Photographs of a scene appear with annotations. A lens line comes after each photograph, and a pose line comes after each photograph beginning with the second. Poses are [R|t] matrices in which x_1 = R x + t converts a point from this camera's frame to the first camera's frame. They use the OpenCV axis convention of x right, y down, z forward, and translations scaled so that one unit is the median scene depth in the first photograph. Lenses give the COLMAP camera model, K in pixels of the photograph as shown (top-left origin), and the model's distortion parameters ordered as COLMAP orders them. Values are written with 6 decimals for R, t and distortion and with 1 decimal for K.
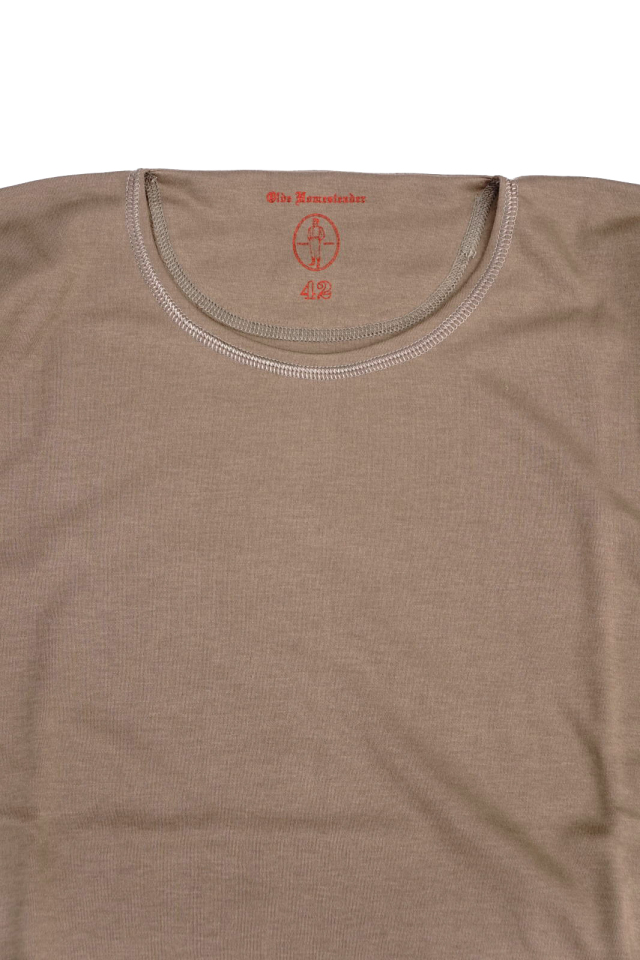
lens RADIAL K [[1610.4, 0, 316.4], [0, 1610.4, 481.4], [0, 0, 1]] dist [0.316955, 0.000000]
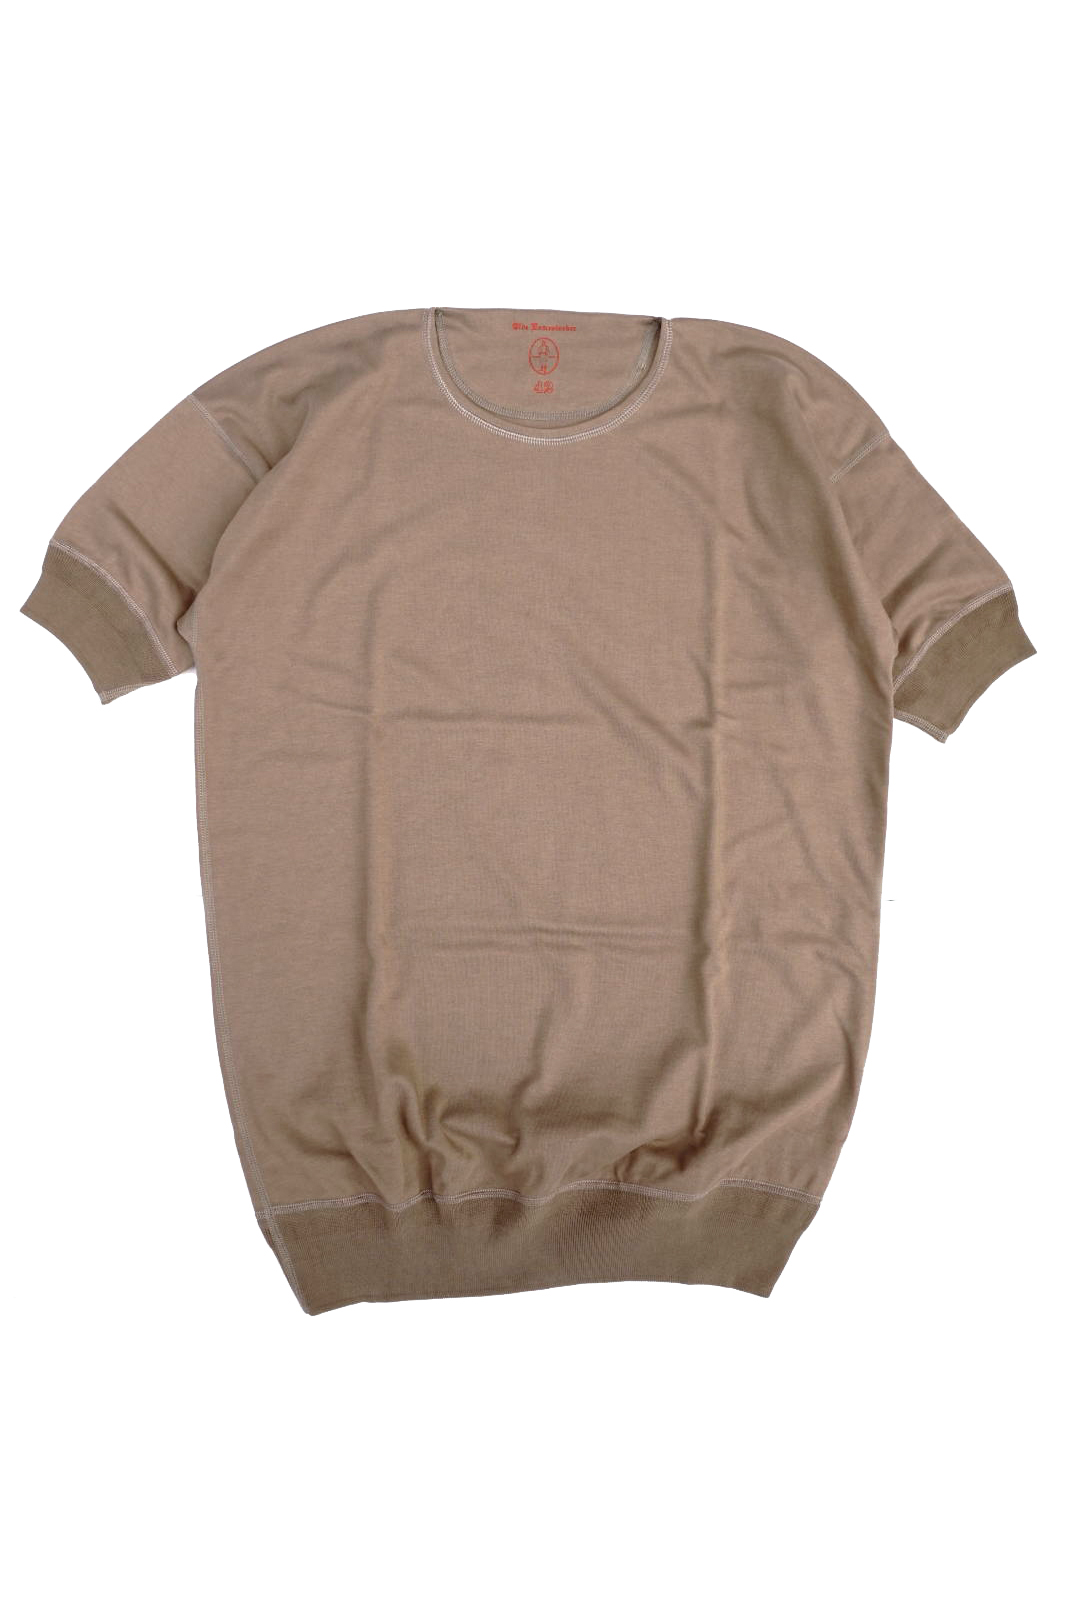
lens RADIAL K [[1285.0, 0, 545.3], [0, 1285.0, 815.9], [0, 0, 1]] dist [-0.108509, -0.006278]
pose [[0.999606, 0.012635, 0.025082, -0.024362], [-0.017759, 0.976230, 0.216008, 0.021381], [-0.021756, -0.216368, 0.976069, -0.289621]]
